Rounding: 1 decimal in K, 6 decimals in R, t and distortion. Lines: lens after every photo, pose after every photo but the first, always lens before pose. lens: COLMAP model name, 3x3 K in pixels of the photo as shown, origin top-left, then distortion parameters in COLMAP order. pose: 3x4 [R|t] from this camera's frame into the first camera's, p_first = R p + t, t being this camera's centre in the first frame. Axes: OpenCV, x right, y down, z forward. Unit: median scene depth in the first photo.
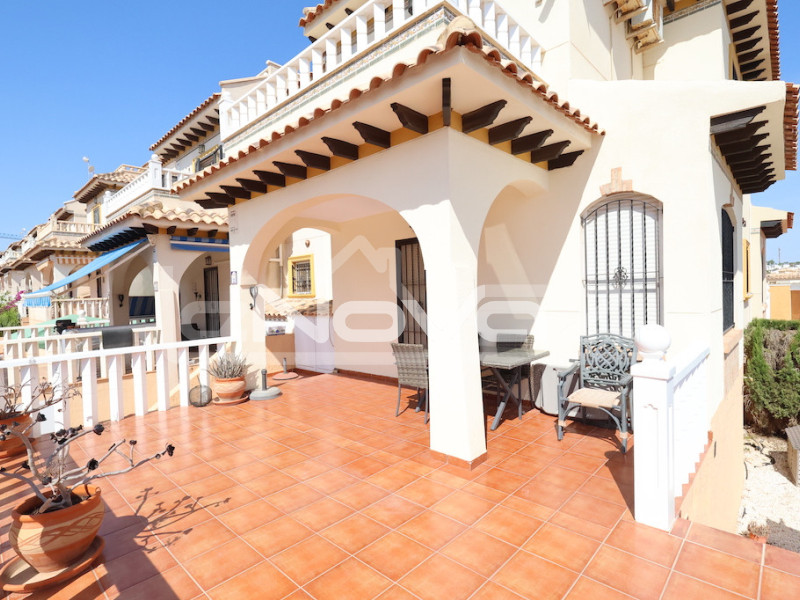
lens RADIAL K [[417.9, 0, 399.0], [0, 417.9, 301.5], [0, 0, 1]] dist [0.001303, 0.000817]
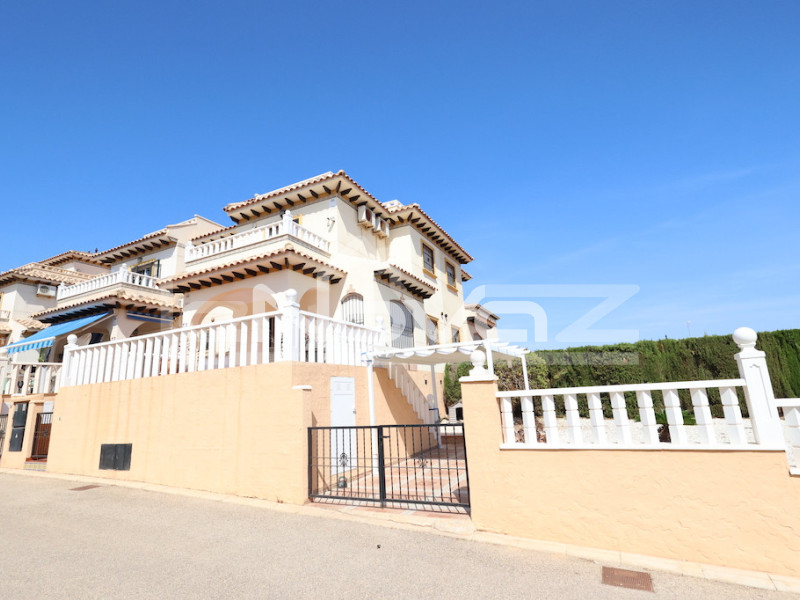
lens RADIAL K [[417.9, 0, 397.5], [0, 417.9, 296.7], [0, 0, 1]] dist [0.001303, 0.000817]
pose [[0.958565, 0.047959, 0.280807, 0.026700], [0.029705, 0.963525, -0.265963, 0.527505], [-0.283320, 0.263284, 0.922177, -1.697207]]
